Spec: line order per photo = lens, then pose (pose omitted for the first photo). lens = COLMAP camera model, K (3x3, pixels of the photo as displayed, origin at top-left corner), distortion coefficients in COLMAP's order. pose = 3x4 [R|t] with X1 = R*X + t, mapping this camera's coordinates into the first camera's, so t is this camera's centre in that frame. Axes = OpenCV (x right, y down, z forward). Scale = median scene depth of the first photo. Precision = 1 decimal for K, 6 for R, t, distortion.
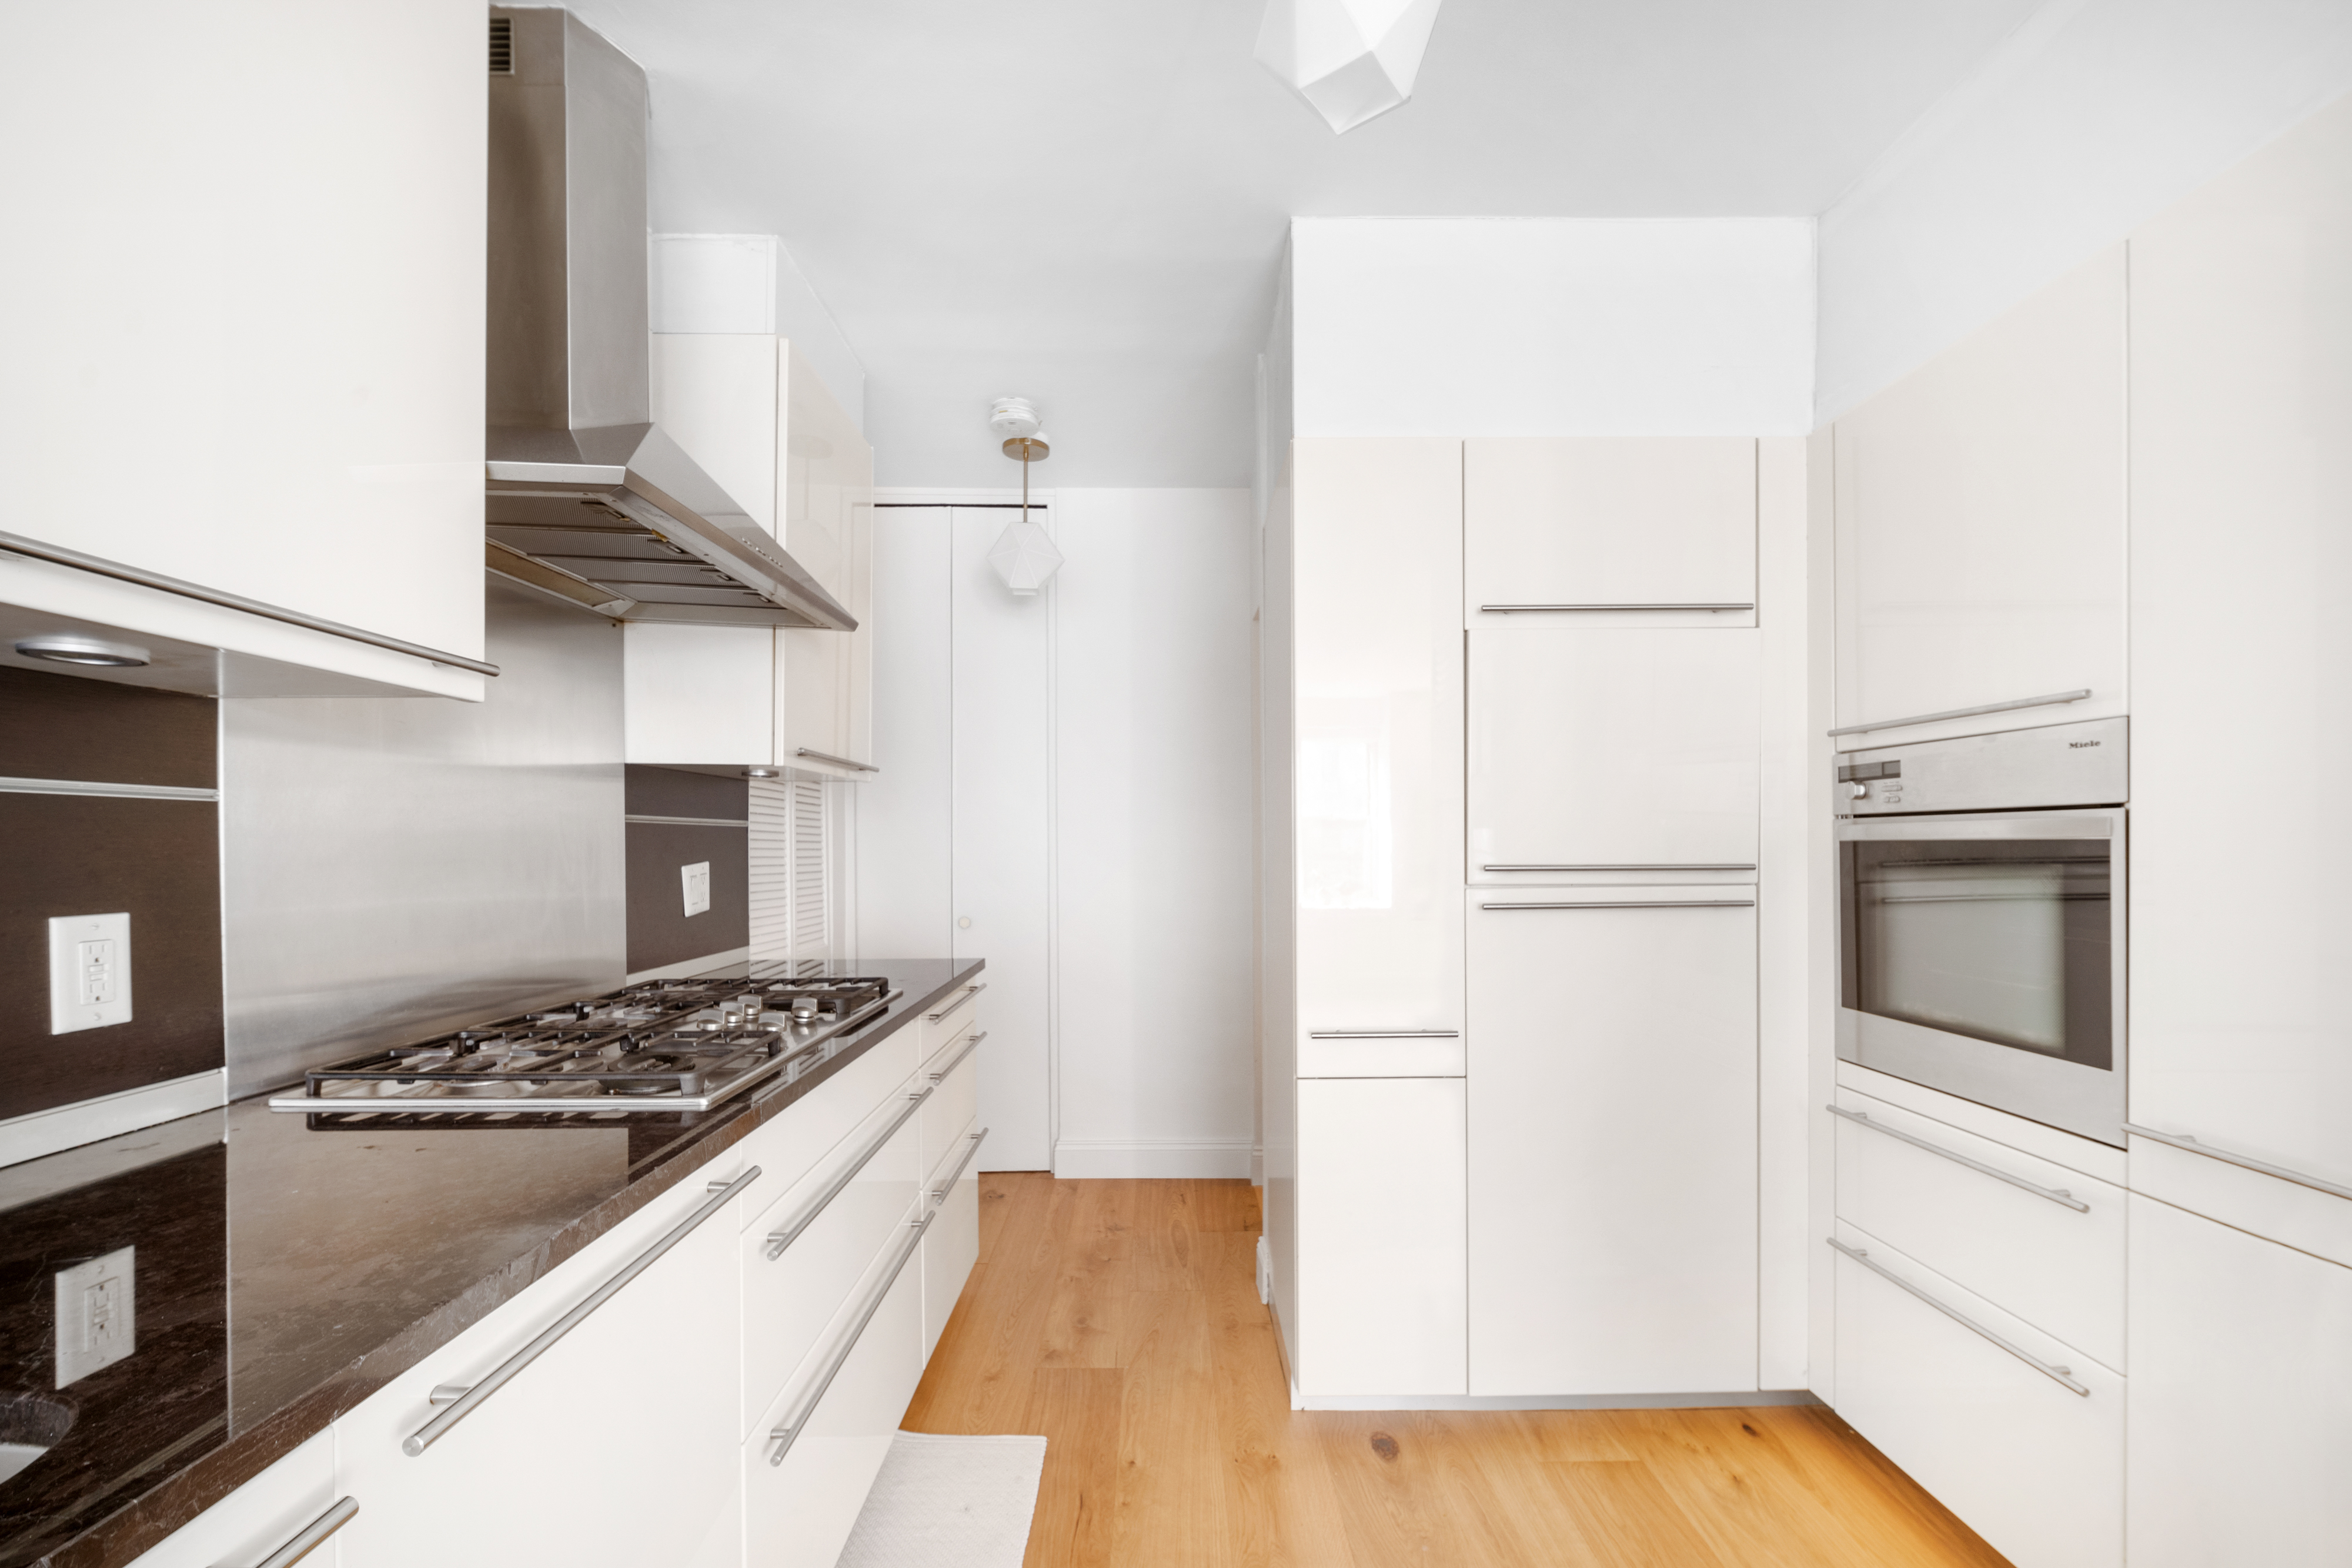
lens RADIAL K [[995.9, 0, 1171.5], [0, 995.9, 757.1], [0, 0, 1]] dist [0.001075, 0.000105]
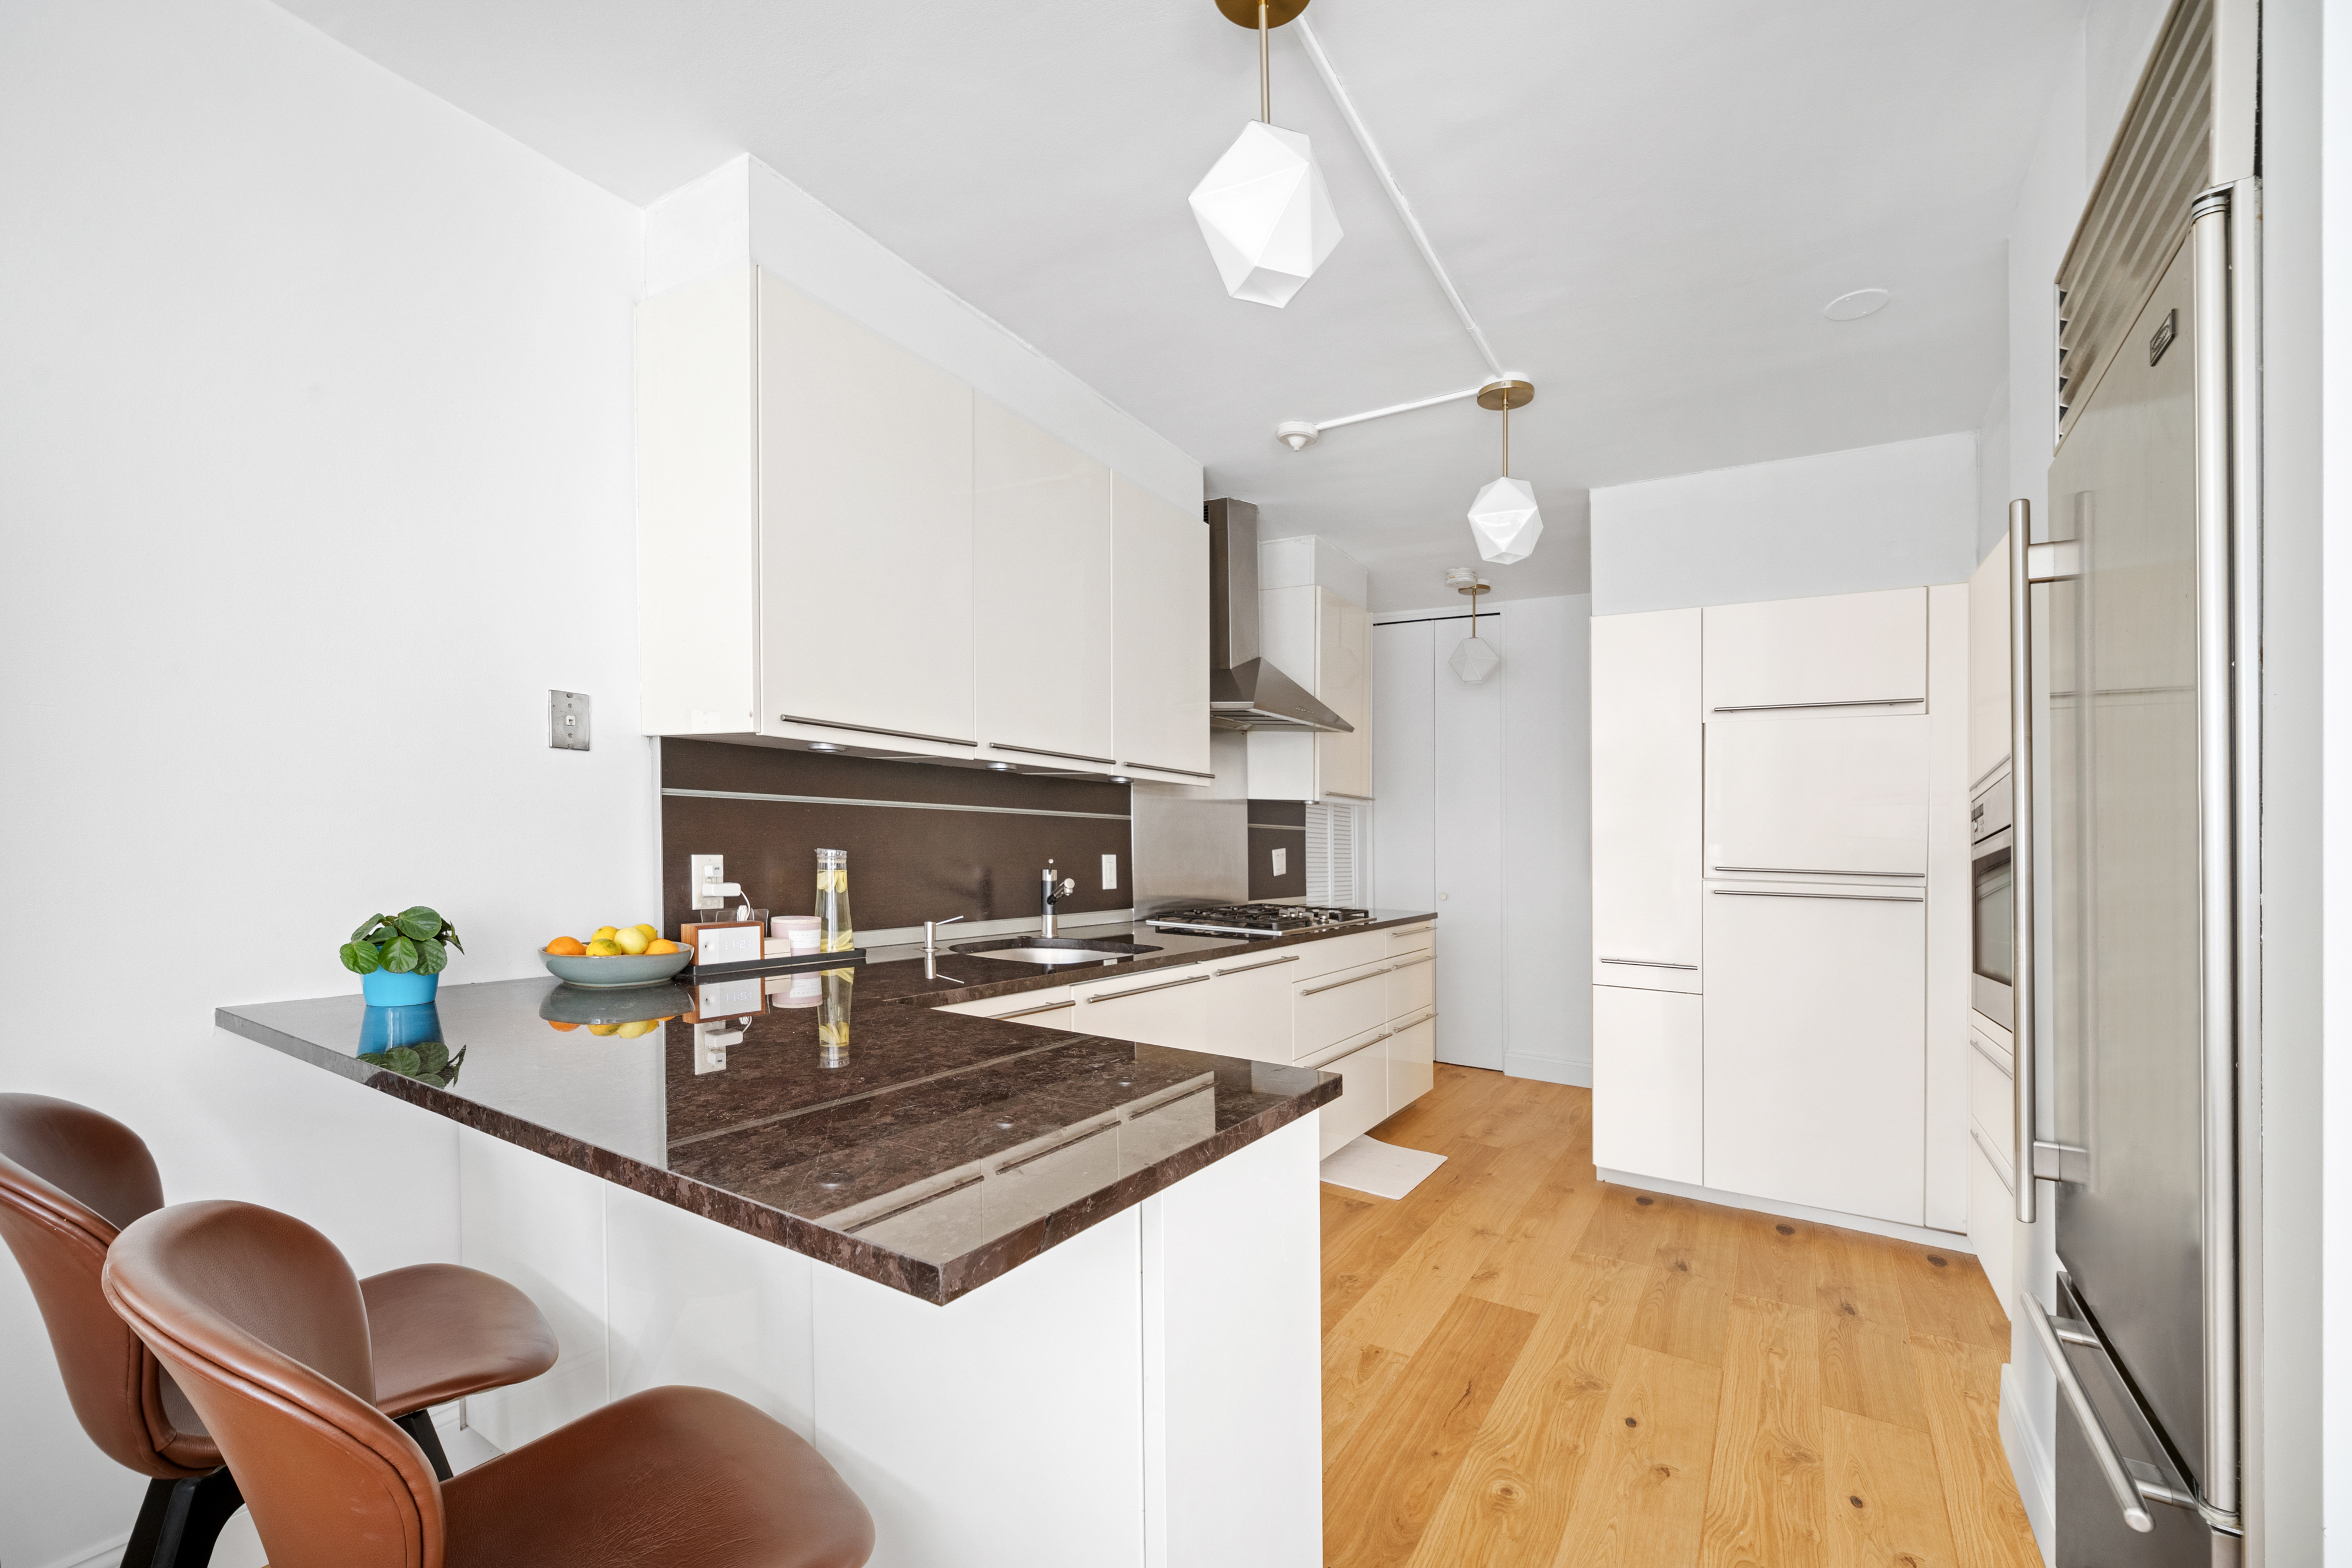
lens RADIAL K [[1016.1, 0, 1168.5], [0, 1016.1, 871.6], [0, 0, 1]] dist [0.001212, 0.000109]
pose [[0.845789, 0.045793, -0.531549, 0.440175], [0.013708, 0.994116, 0.107454, -0.074121], [0.533341, -0.098170, 0.840184, -0.874879]]
